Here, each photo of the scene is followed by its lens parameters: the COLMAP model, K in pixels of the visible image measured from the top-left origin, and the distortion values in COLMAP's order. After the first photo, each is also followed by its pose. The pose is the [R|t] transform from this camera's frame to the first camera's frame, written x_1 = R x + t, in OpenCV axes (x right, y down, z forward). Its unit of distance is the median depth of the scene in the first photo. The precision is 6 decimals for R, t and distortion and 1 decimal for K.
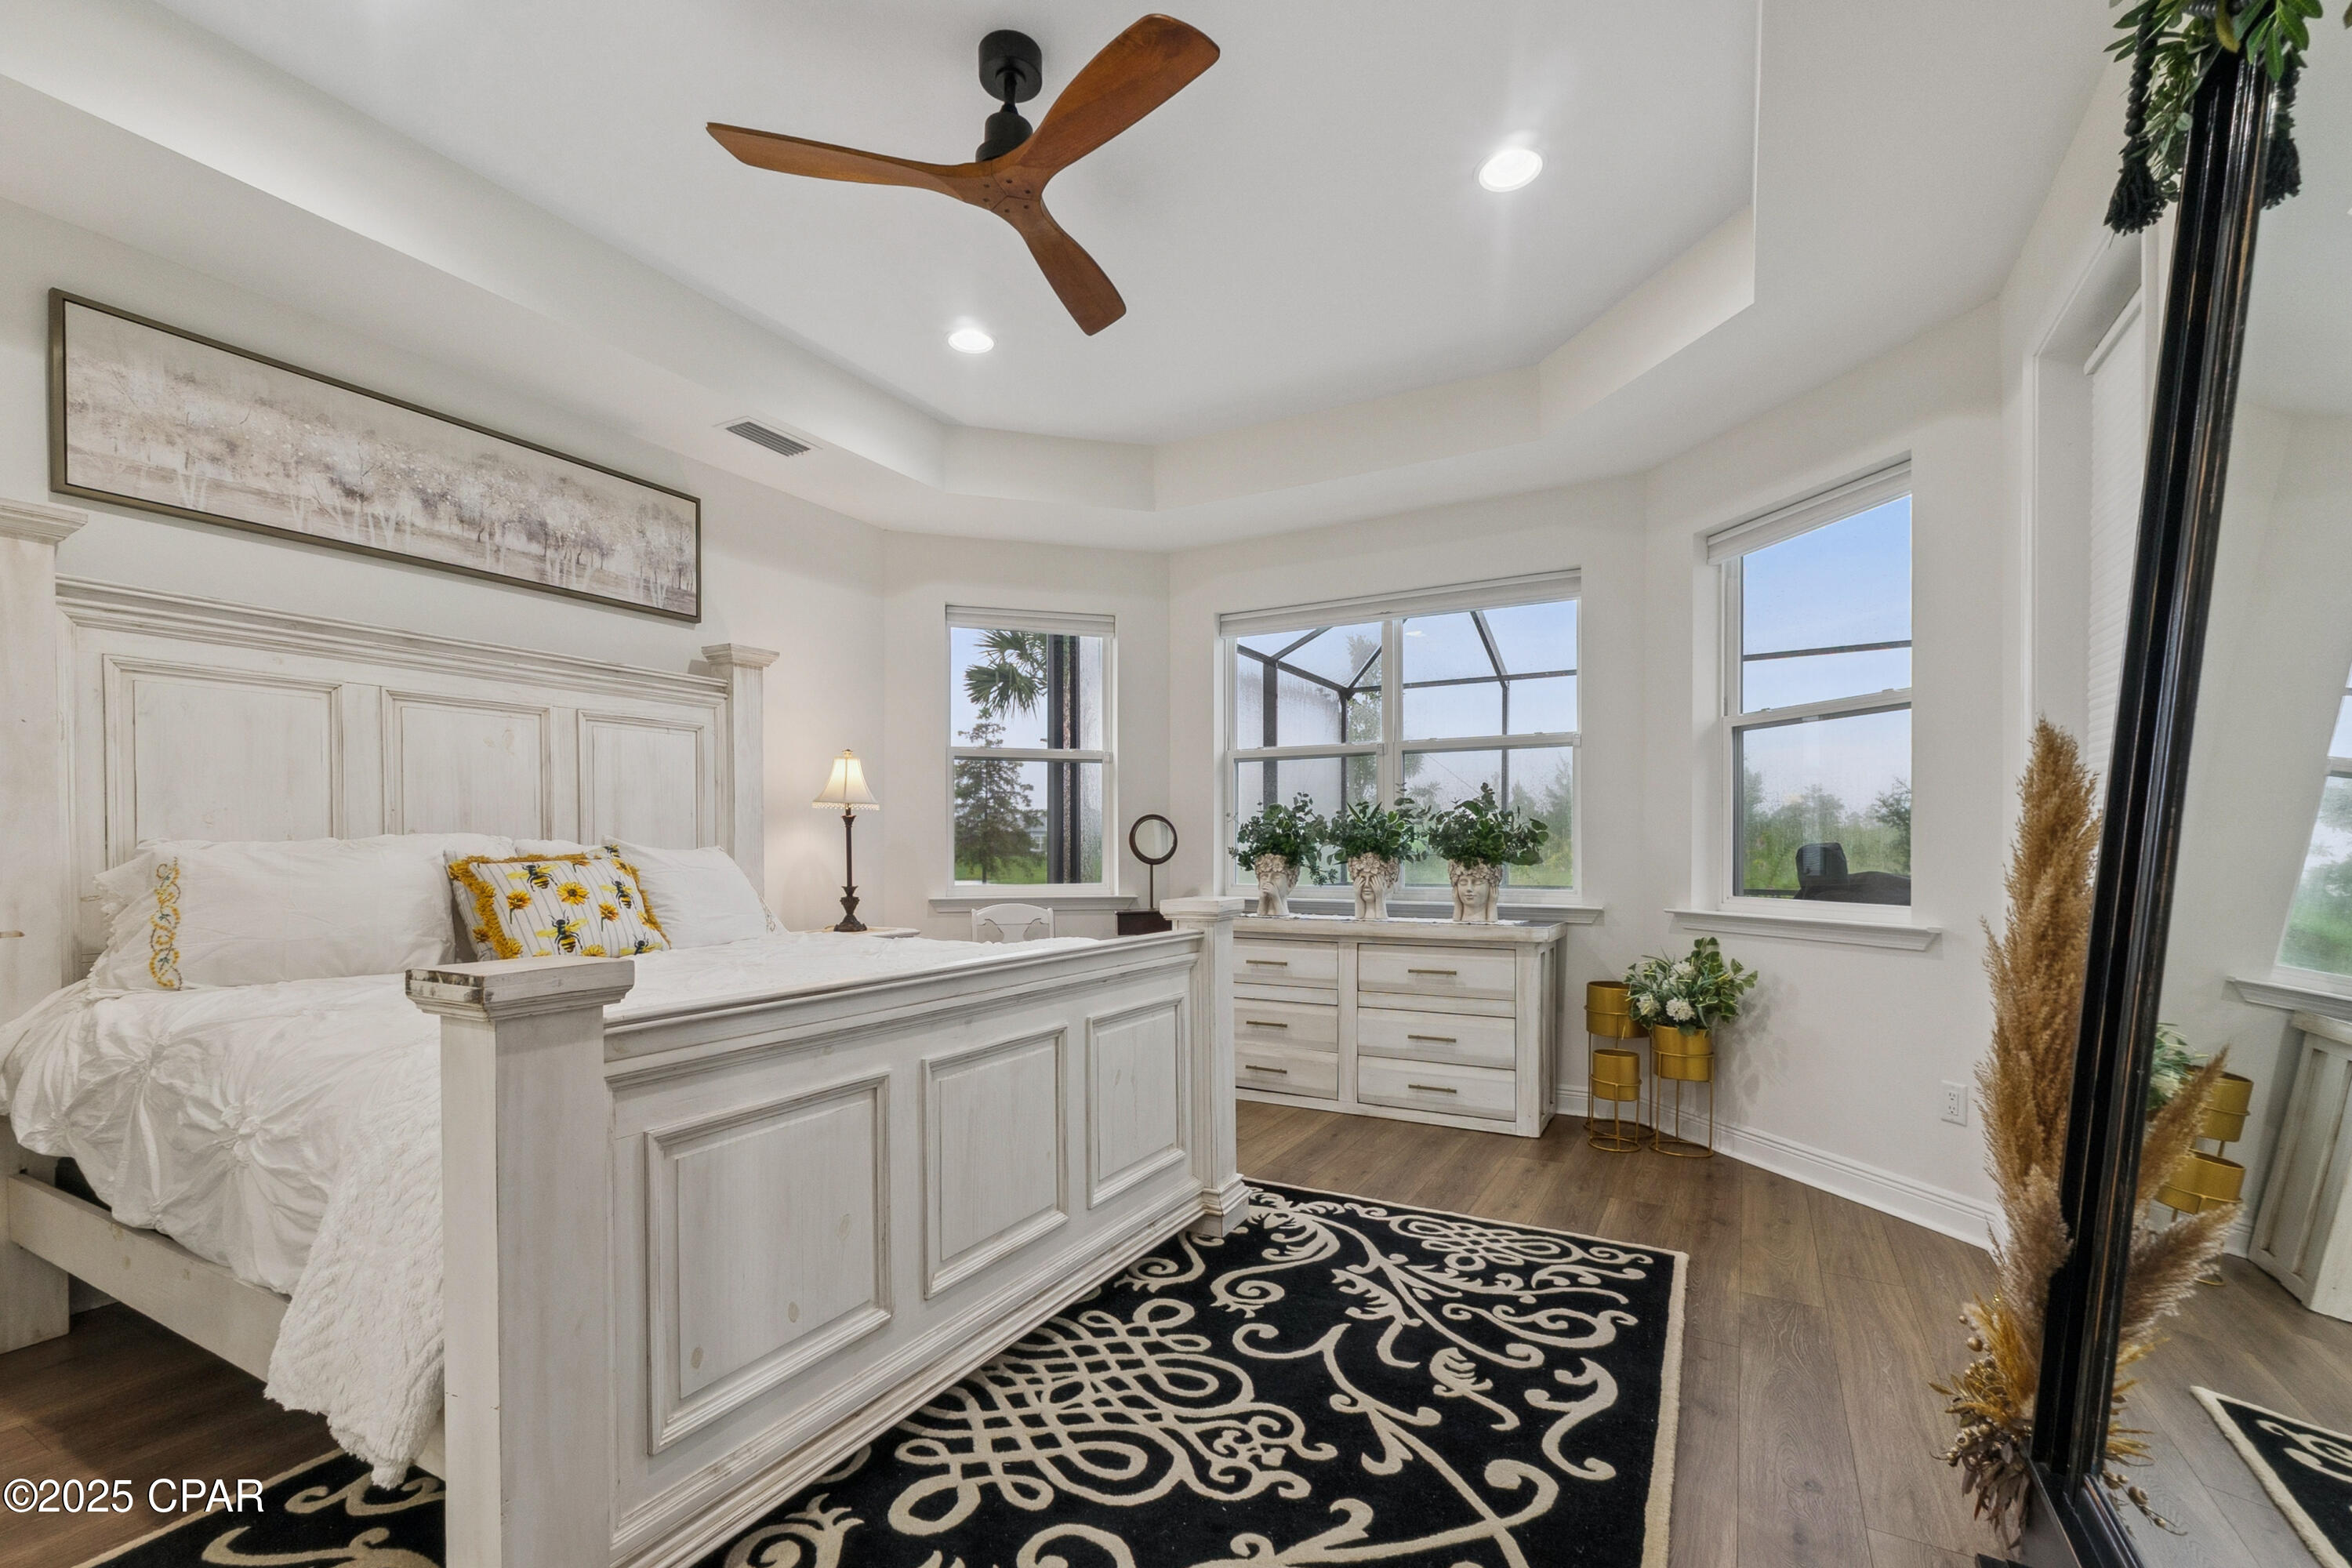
lens RADIAL K [[1008.8, 0, 1176.6], [0, 1008.8, 850.1], [0, 0, 1]] dist [0.003804, 0.000213]
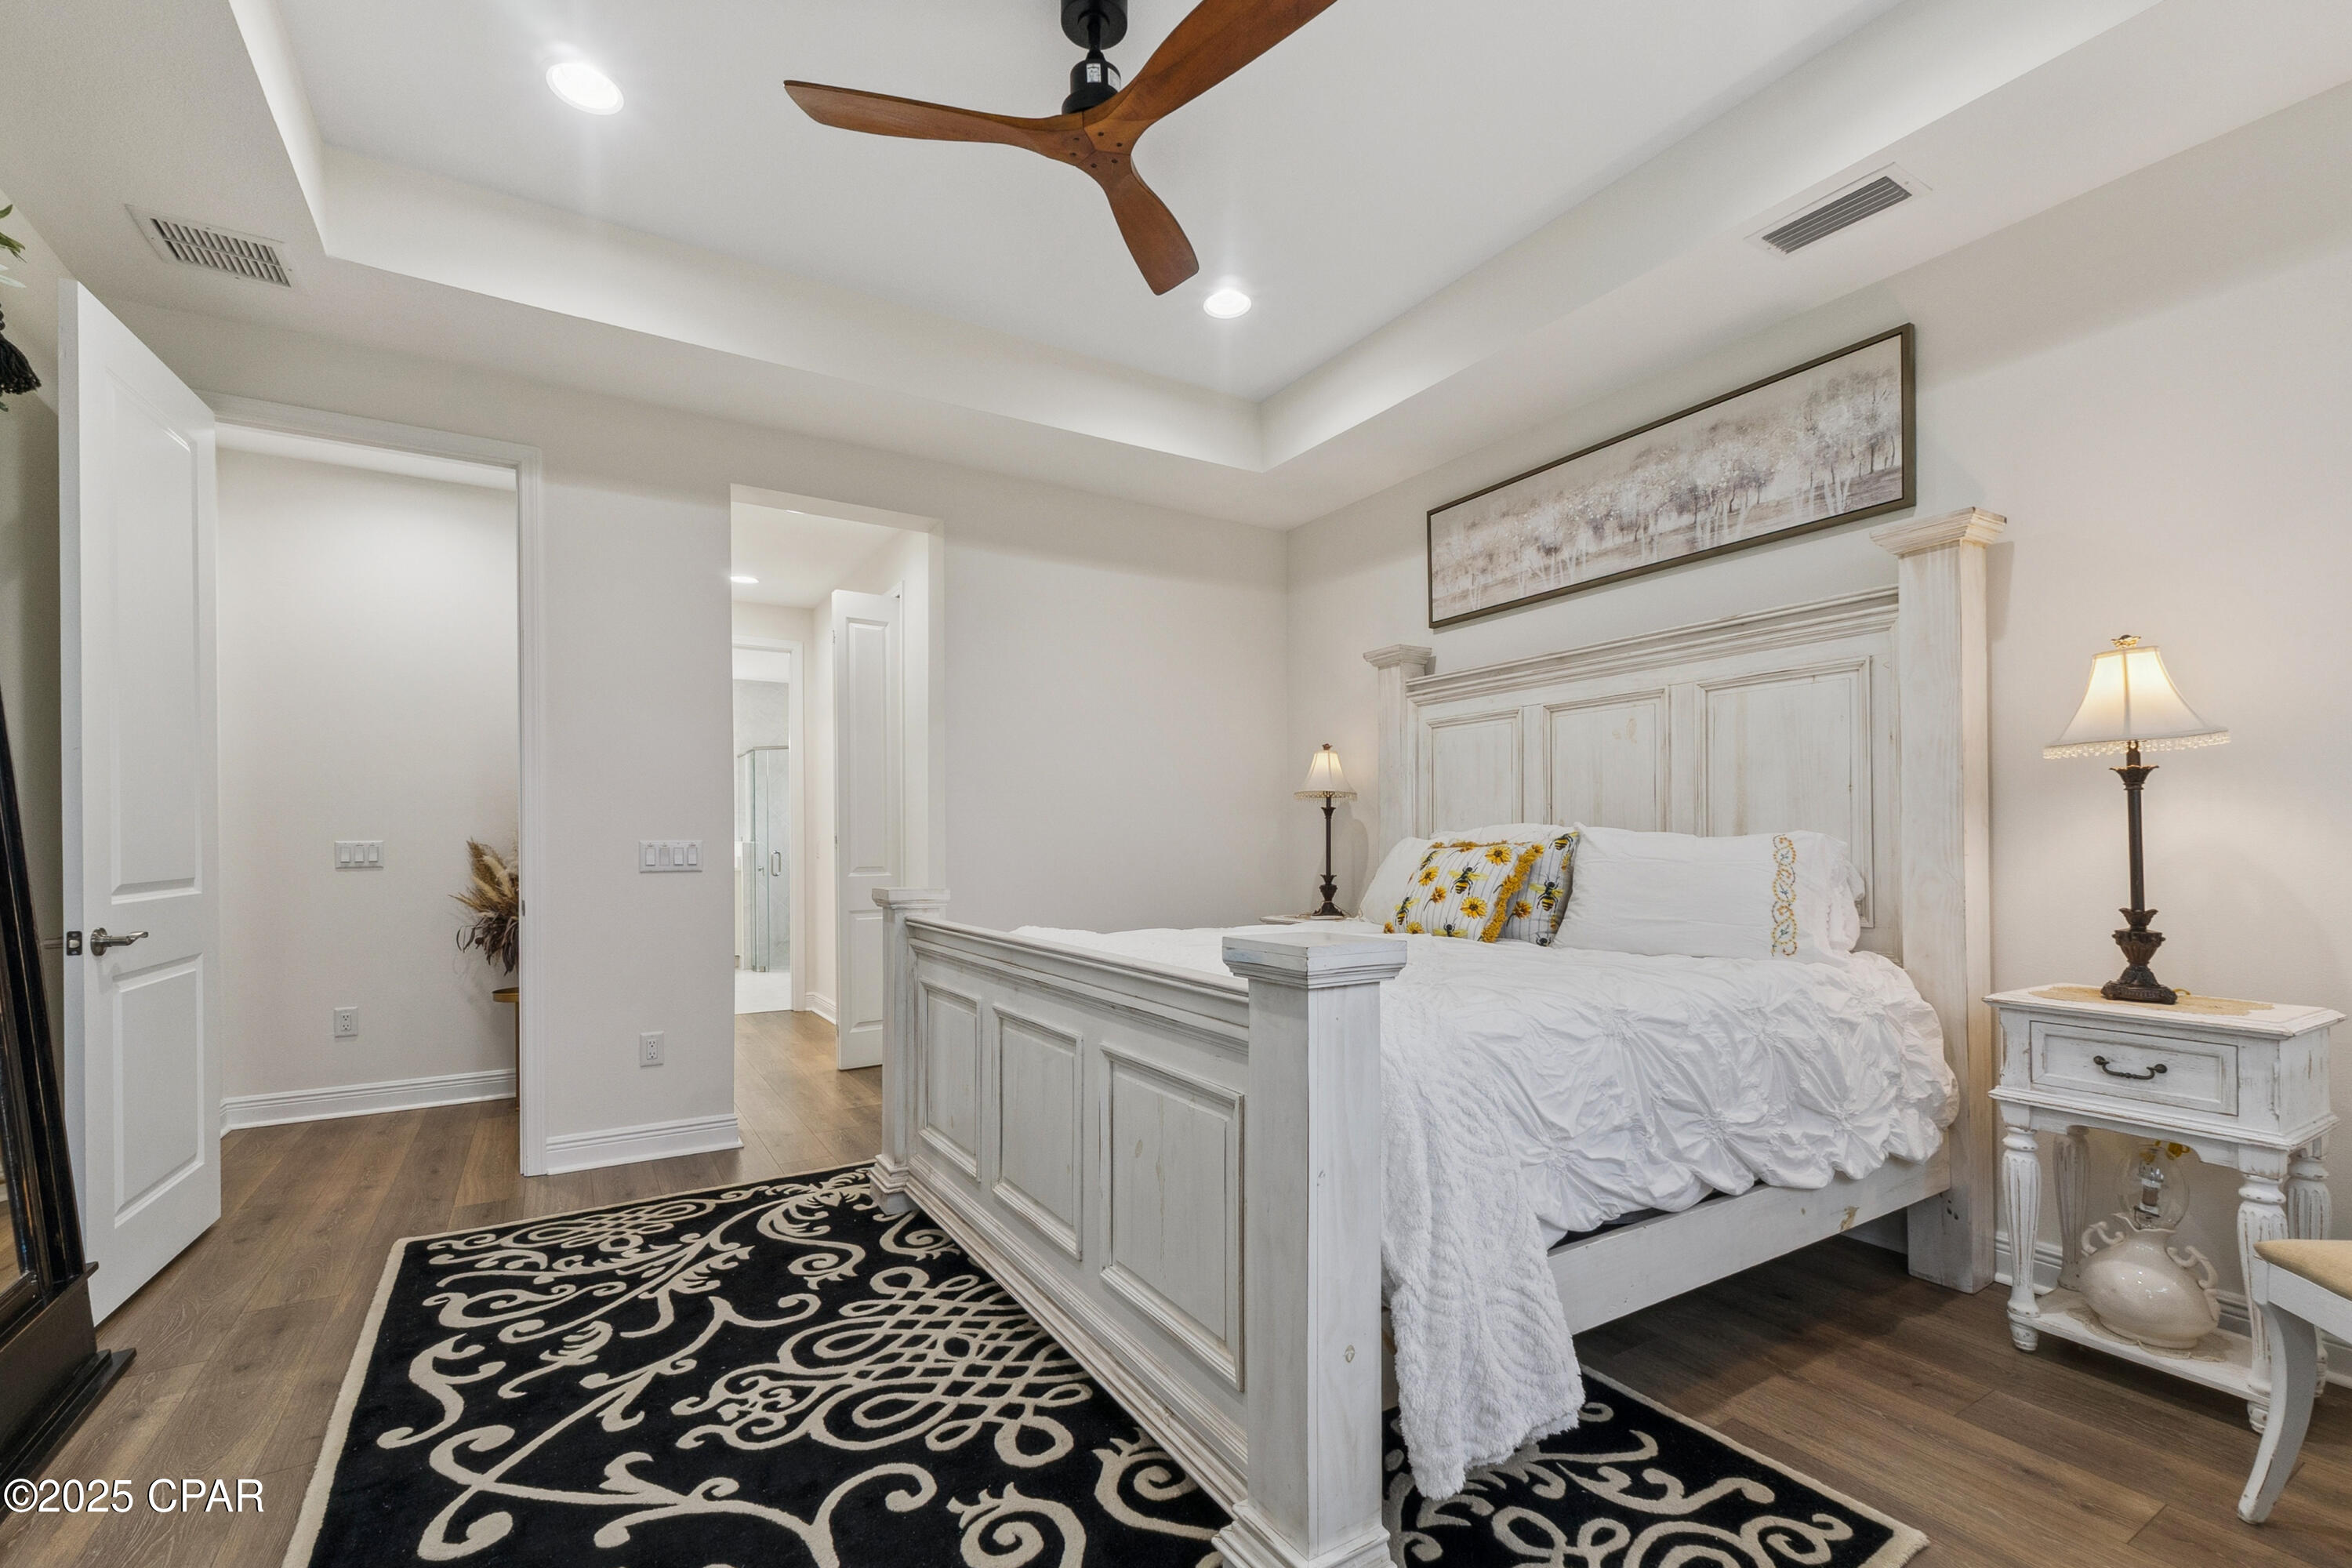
lens RADIAL K [[1000.8, 0, 1174.8], [0, 1000.8, 844.0], [0, 0, 1]] dist [0.000676, -0.000277]
pose [[-0.486526, 0.006131, -0.873644, 0.631006], [0.002299, 0.999981, 0.005738, 0.000099], [0.873663, 0.000783, -0.486531, 1.547266]]
